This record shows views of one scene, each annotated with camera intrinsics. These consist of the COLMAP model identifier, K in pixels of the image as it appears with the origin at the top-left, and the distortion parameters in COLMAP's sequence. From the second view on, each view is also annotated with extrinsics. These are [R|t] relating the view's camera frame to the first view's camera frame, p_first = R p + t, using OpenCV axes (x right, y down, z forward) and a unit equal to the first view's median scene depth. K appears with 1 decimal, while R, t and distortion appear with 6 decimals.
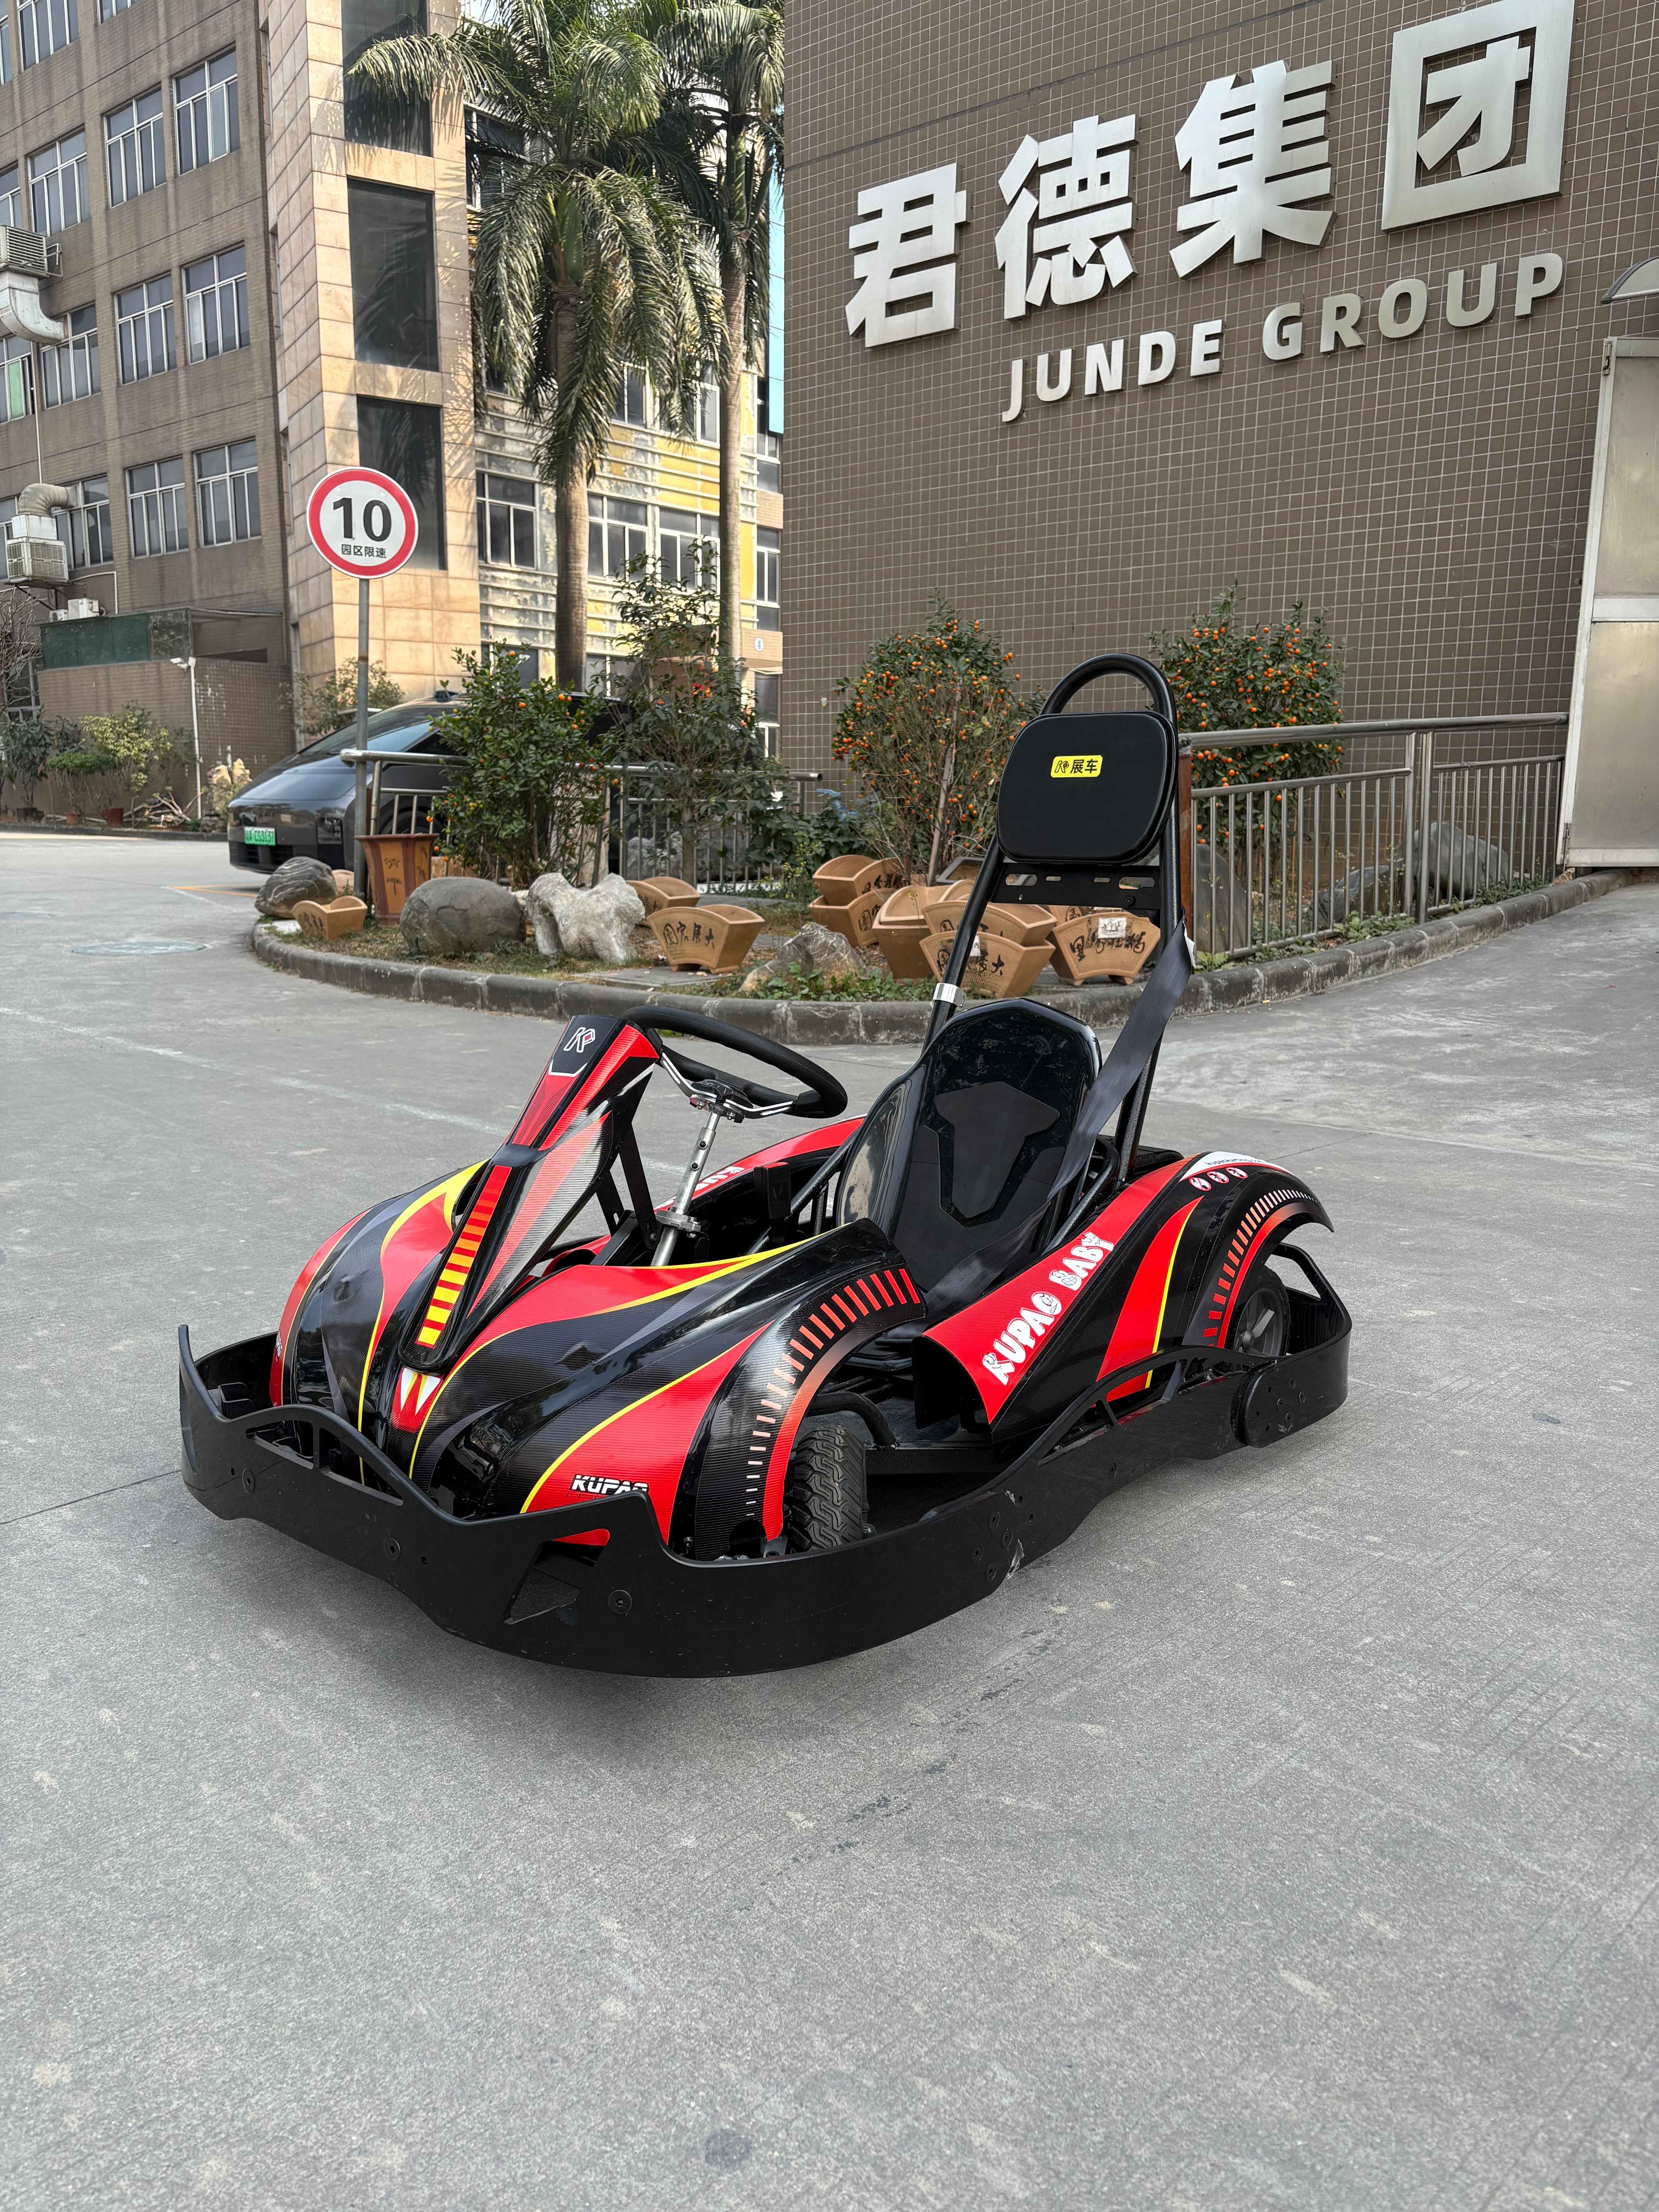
lens RADIAL K [[1681.9, 0, 829.5], [0, 1681.9, 1106.0], [0, 0, 1]] dist [0.088291, -0.107083]
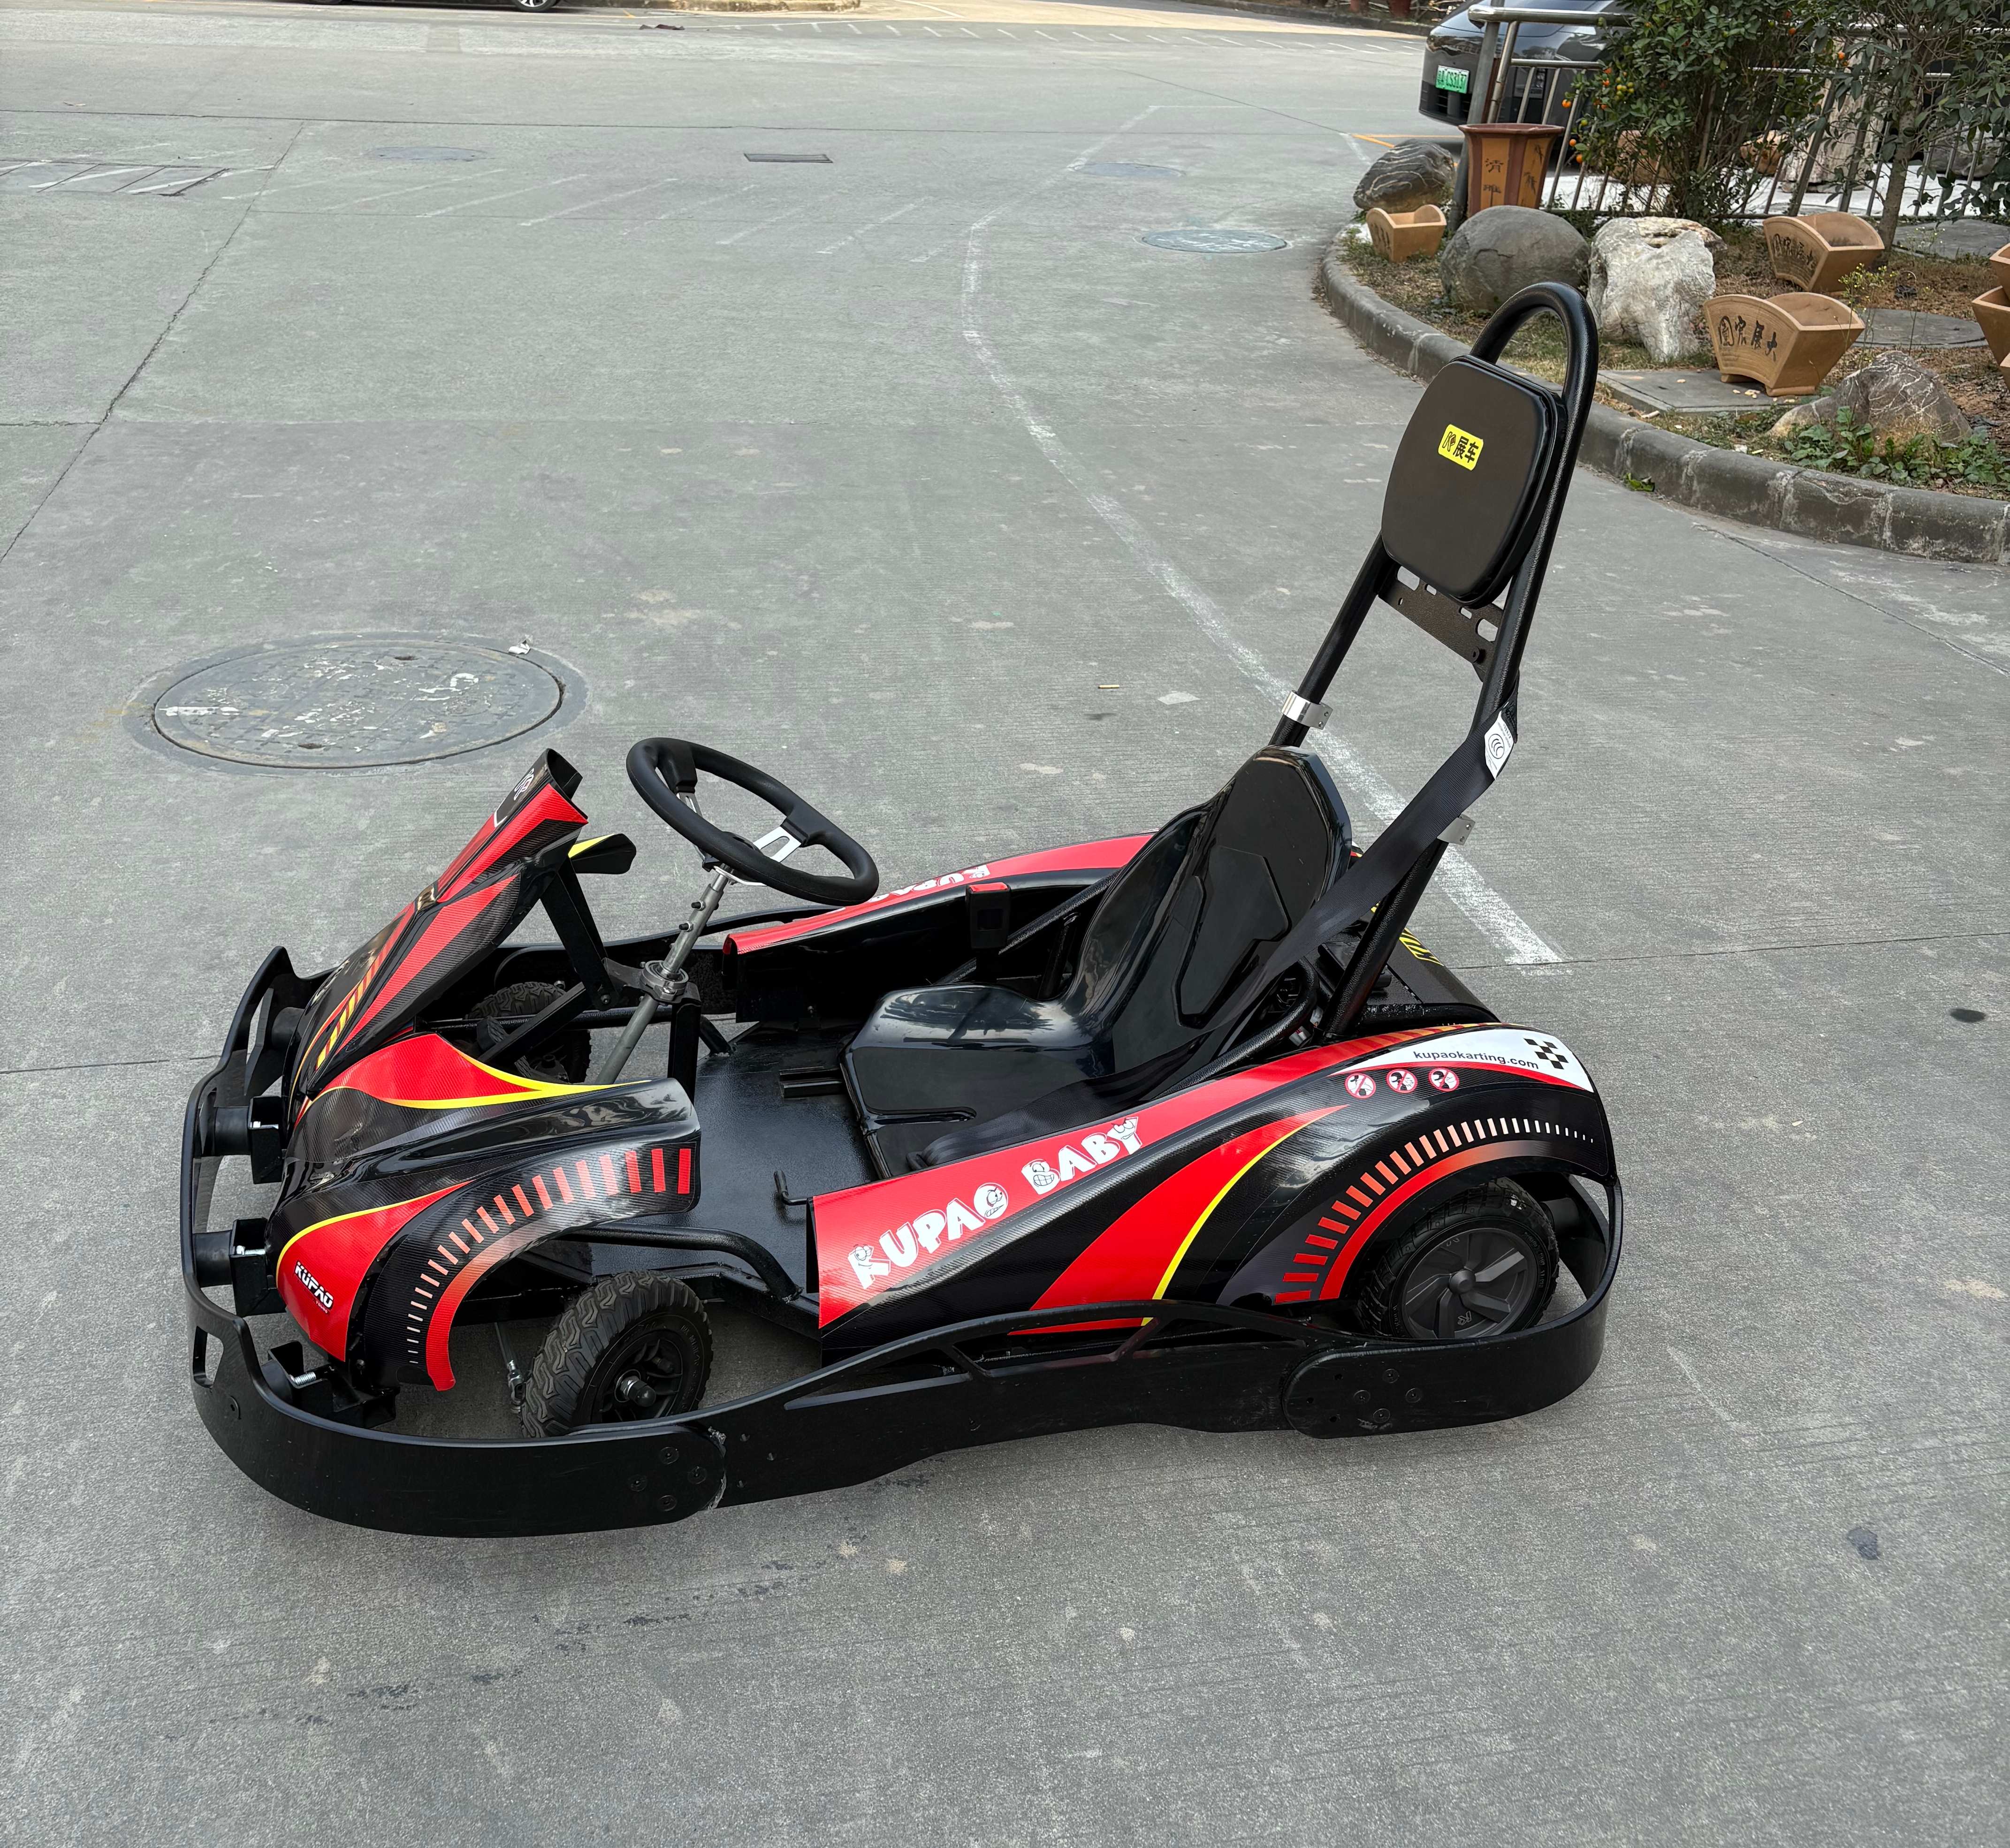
lens RADIAL K [[2039.0, 0, 973.3], [0, 2039.0, 856.7], [0, 0, 1]] dist [0.039776, 0.006815]
pose [[0.815491, 0.251518, -0.521261, 0.115411], [-0.123222, 0.955439, 0.268240, -0.059624], [0.565500, -0.154517, 0.810145, 0.042062]]
